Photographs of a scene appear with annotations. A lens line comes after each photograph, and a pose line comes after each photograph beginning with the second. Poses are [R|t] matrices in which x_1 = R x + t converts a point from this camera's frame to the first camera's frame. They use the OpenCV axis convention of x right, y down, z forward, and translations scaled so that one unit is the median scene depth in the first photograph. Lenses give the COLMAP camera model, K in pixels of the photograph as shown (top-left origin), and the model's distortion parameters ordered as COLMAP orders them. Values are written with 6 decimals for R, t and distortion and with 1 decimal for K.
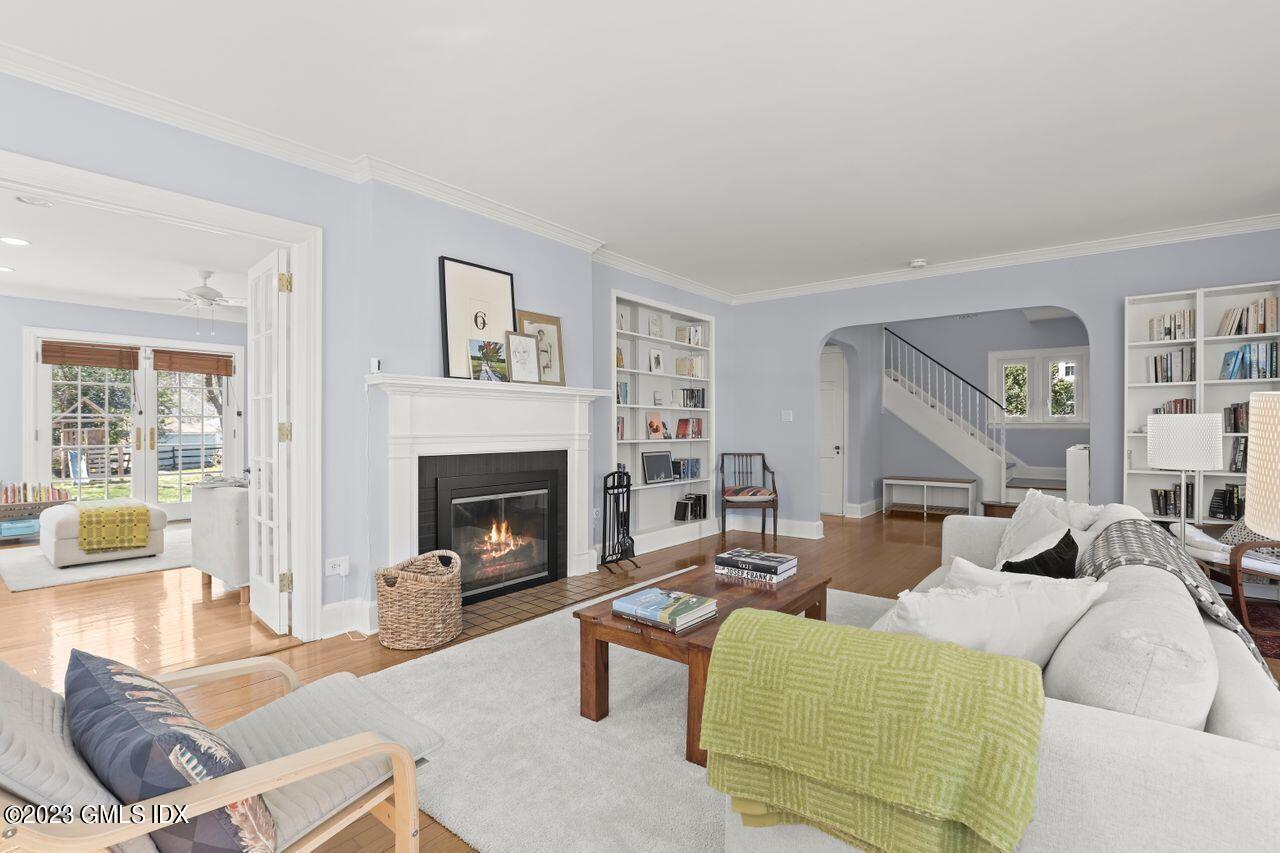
lens RADIAL K [[583.0, 0, 637.7], [0, 583.0, 424.7], [0, 0, 1]] dist [-0.014840, -0.000044]
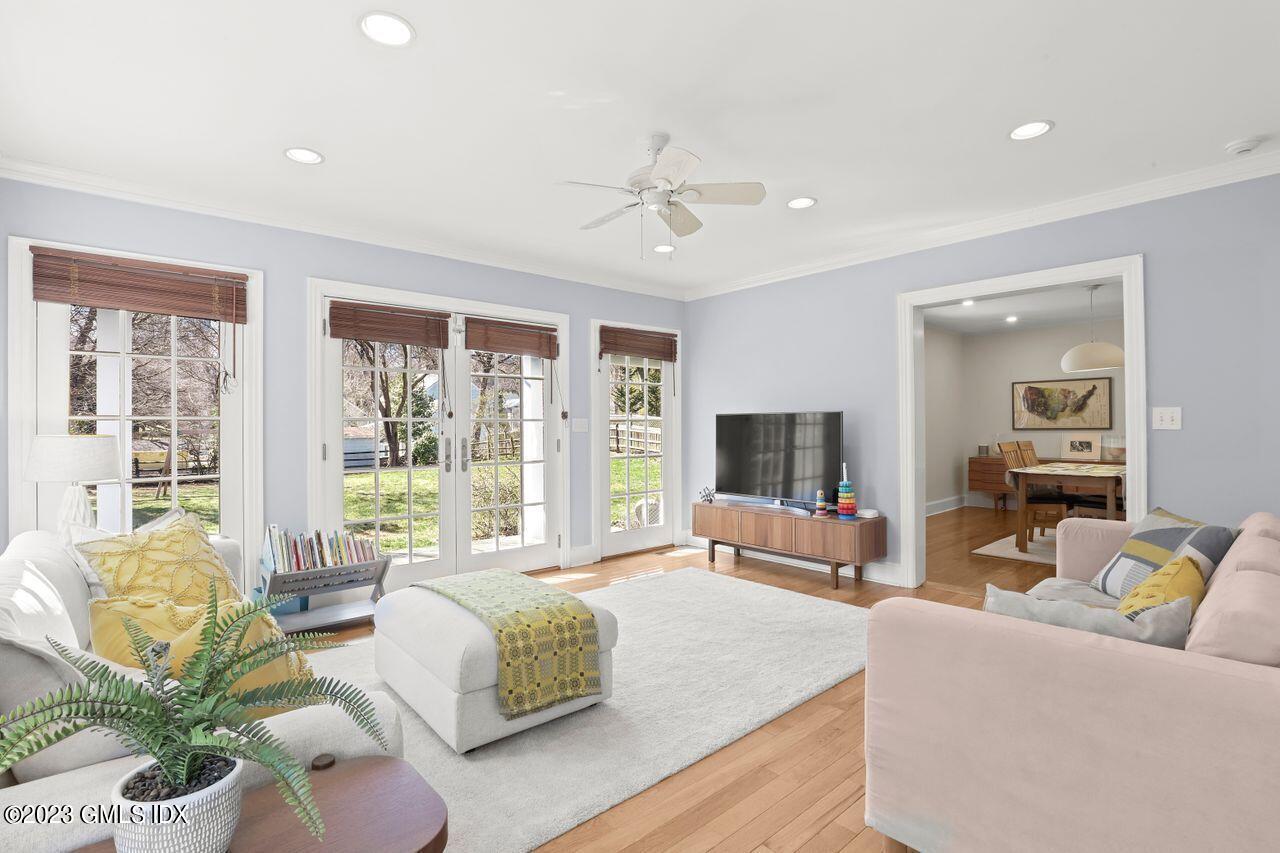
lens RADIAL K [[583.0, 0, 639.8], [0, 583.0, 424.2], [0, 0, 1]] dist [-0.014840, -0.000044]
pose [[0.985823, -0.004513, -0.167725, -0.546804], [0.004221, 0.999989, -0.002099, -0.007988], [0.167733, 0.001361, 0.985832, 0.393406]]
